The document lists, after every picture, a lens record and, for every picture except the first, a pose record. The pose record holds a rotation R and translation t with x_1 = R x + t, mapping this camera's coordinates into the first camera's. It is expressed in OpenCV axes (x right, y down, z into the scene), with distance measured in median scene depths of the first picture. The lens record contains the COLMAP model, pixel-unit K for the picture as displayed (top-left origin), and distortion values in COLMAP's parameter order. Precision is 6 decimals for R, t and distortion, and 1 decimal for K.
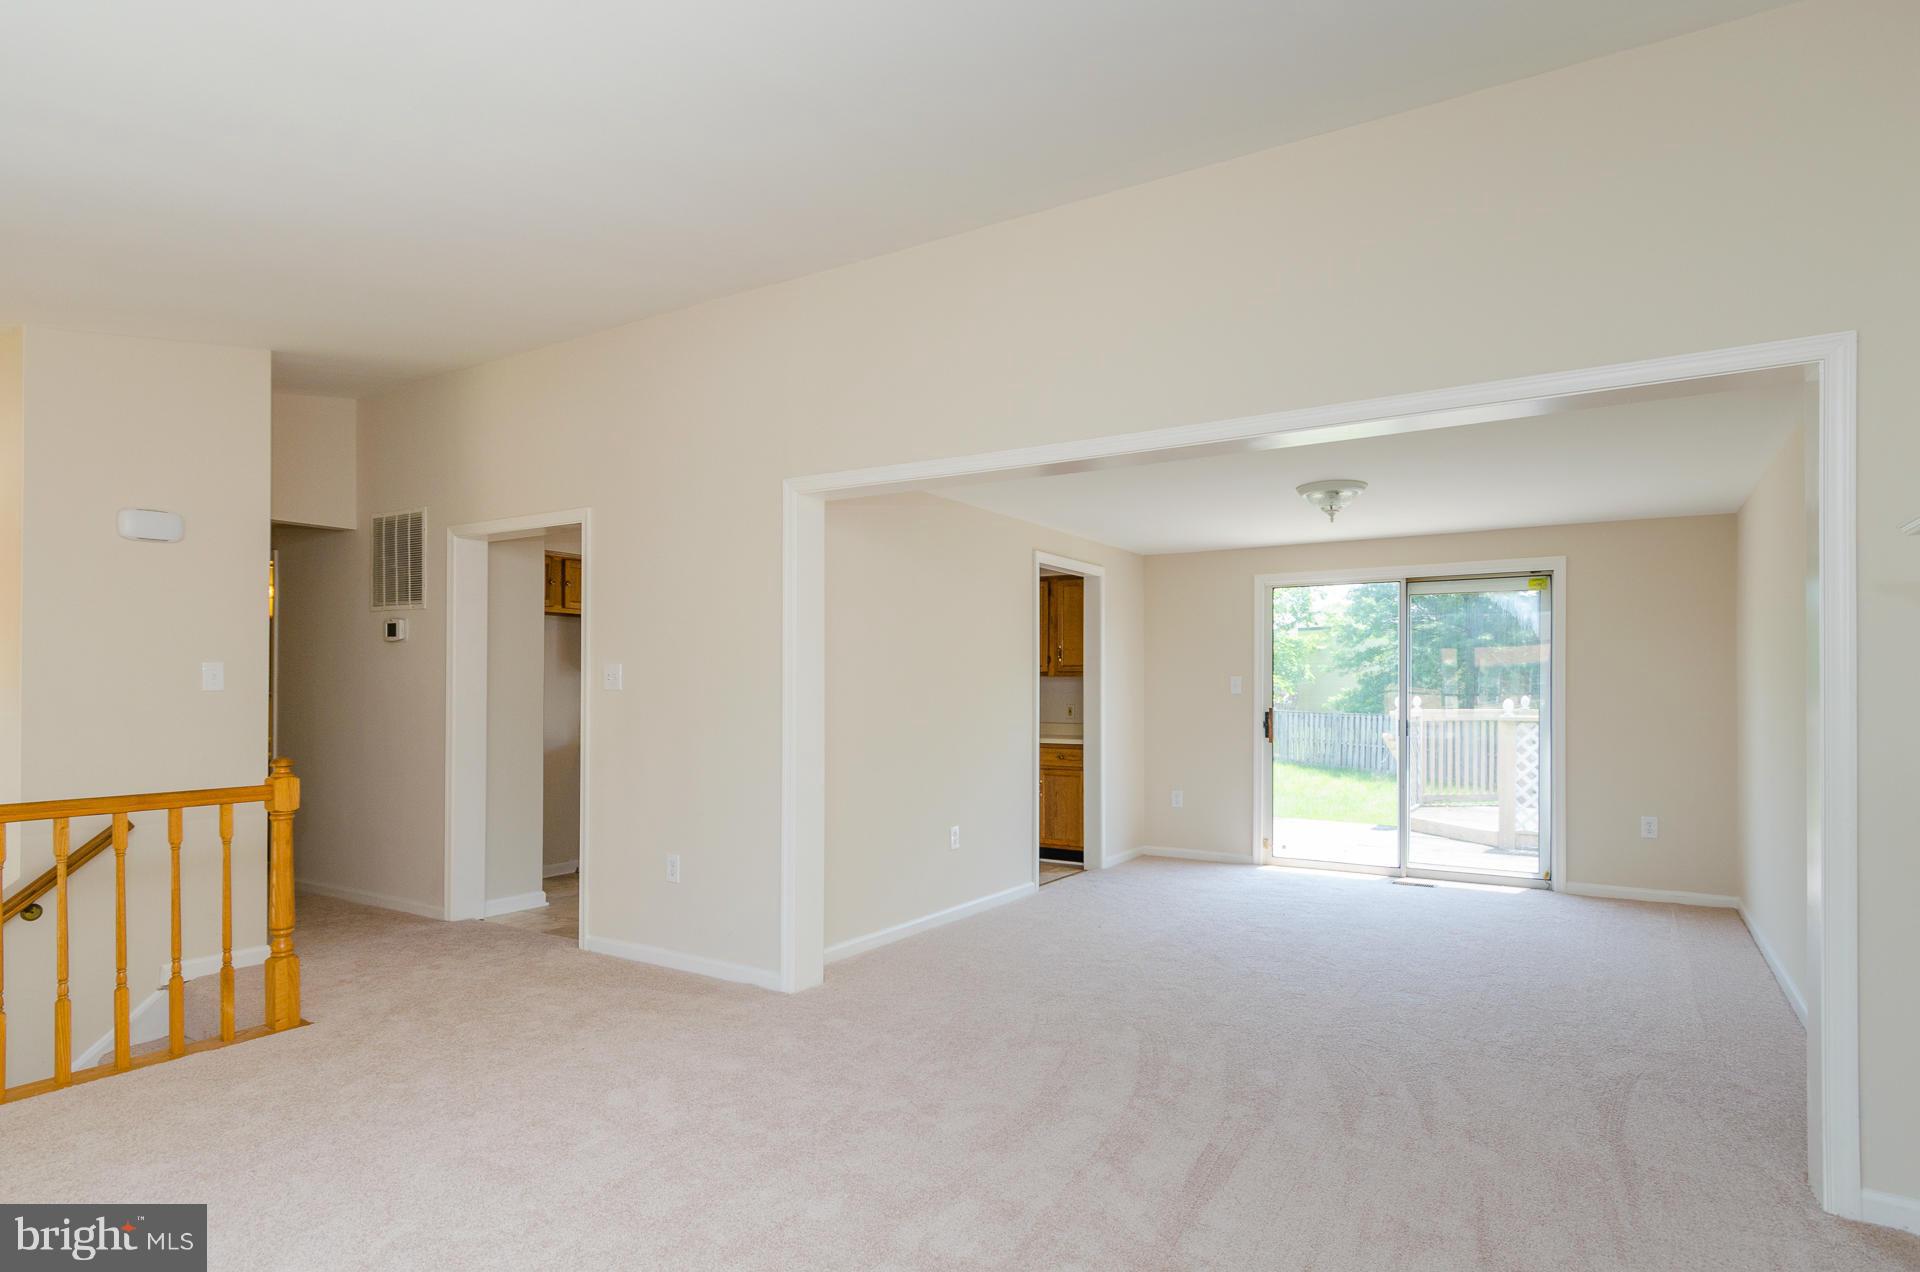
lens RADIAL K [[1022.3, 0, 964.5], [0, 1022.3, 641.1], [0, 0, 1]] dist [0.002555, -0.001890]
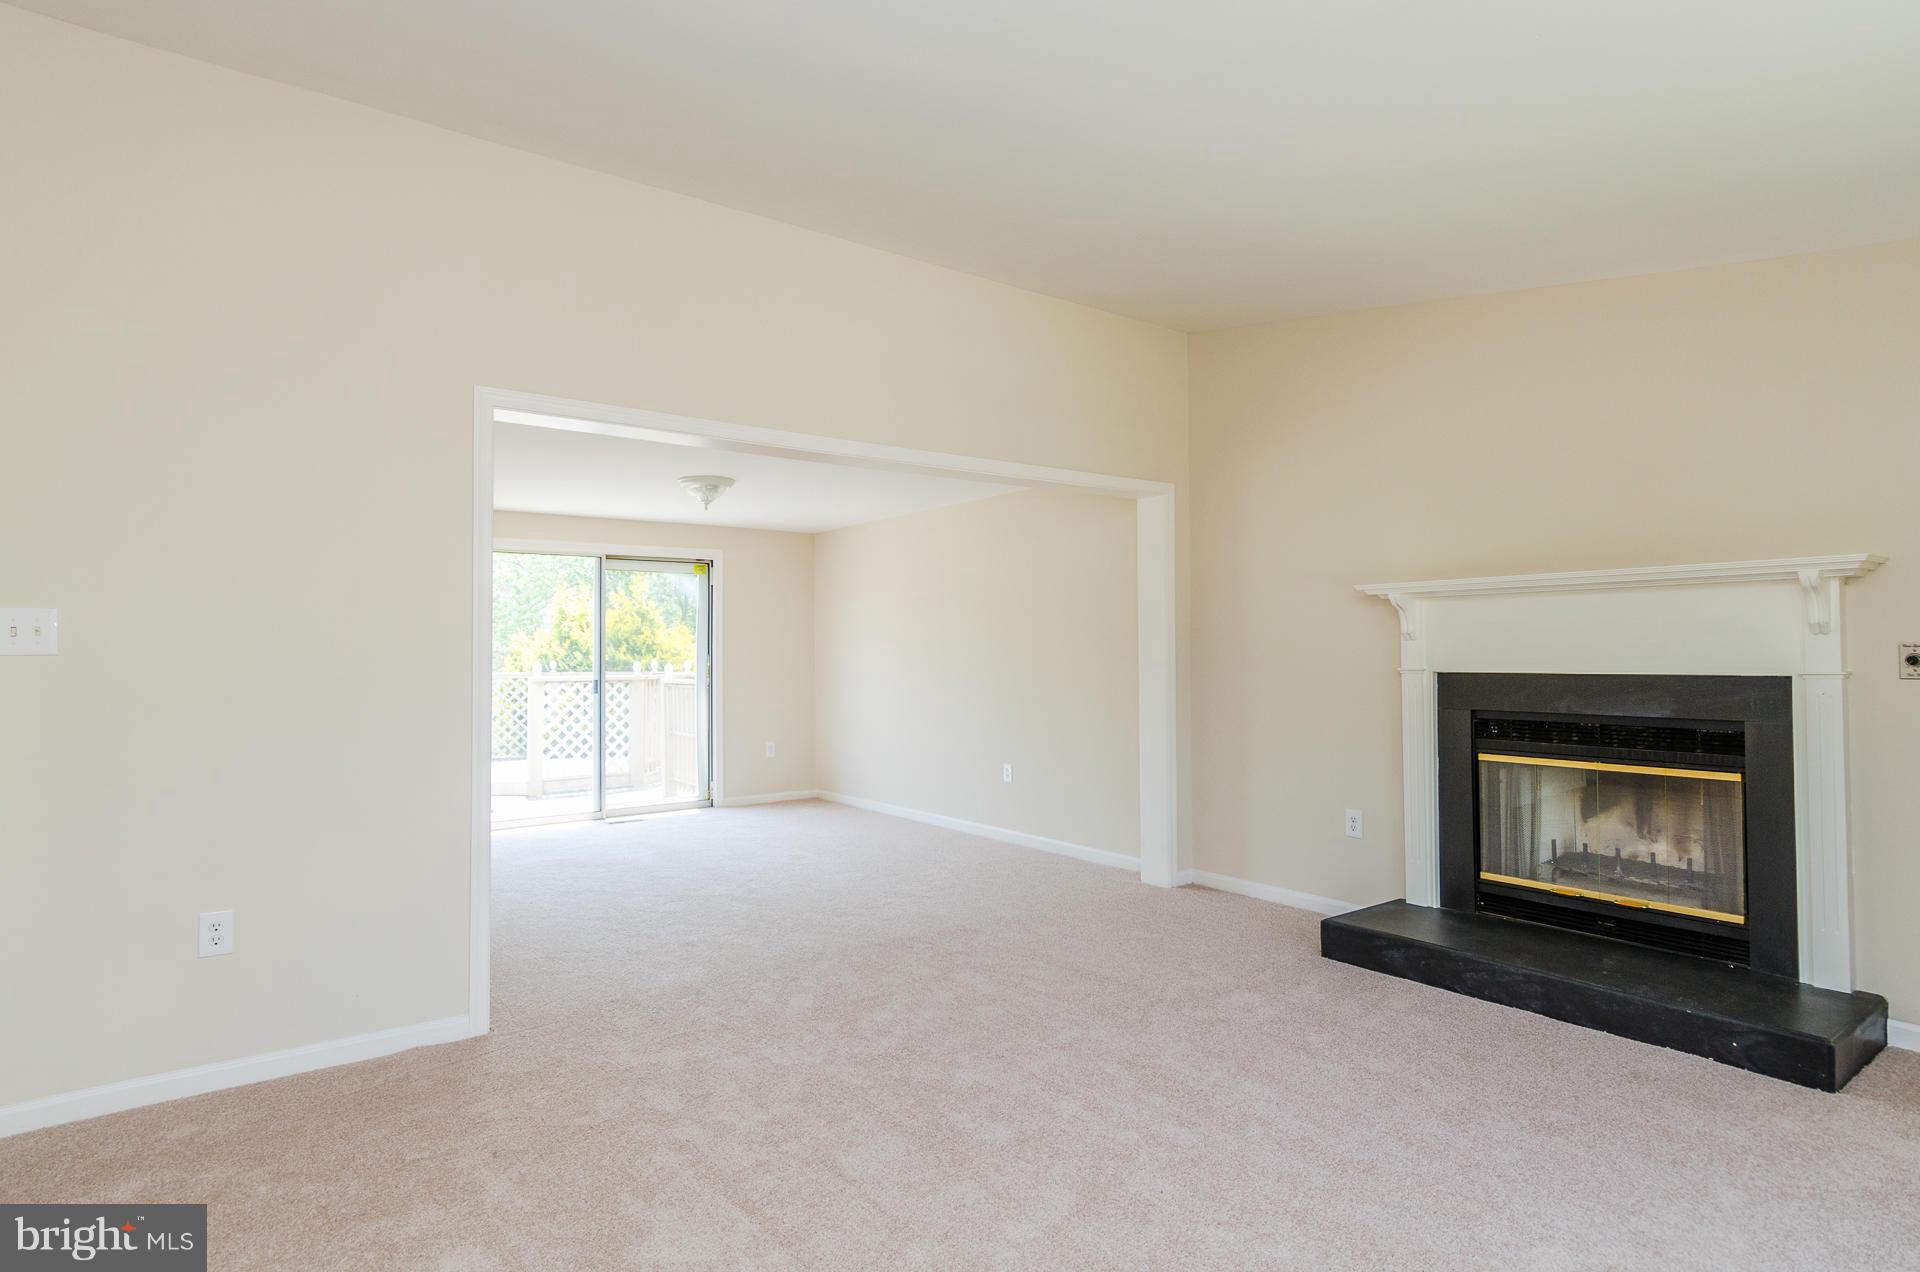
lens RADIAL K [[1022.3, 0, 964.5], [0, 1022.3, 641.1], [0, 0, 1]] dist [0.002555, -0.001890]
pose [[0.341403, 0.004932, 0.939904, -0.526971], [-0.034694, 0.999371, 0.007358, 0.012155], [-0.939276, -0.035121, 0.341359, 0.256556]]
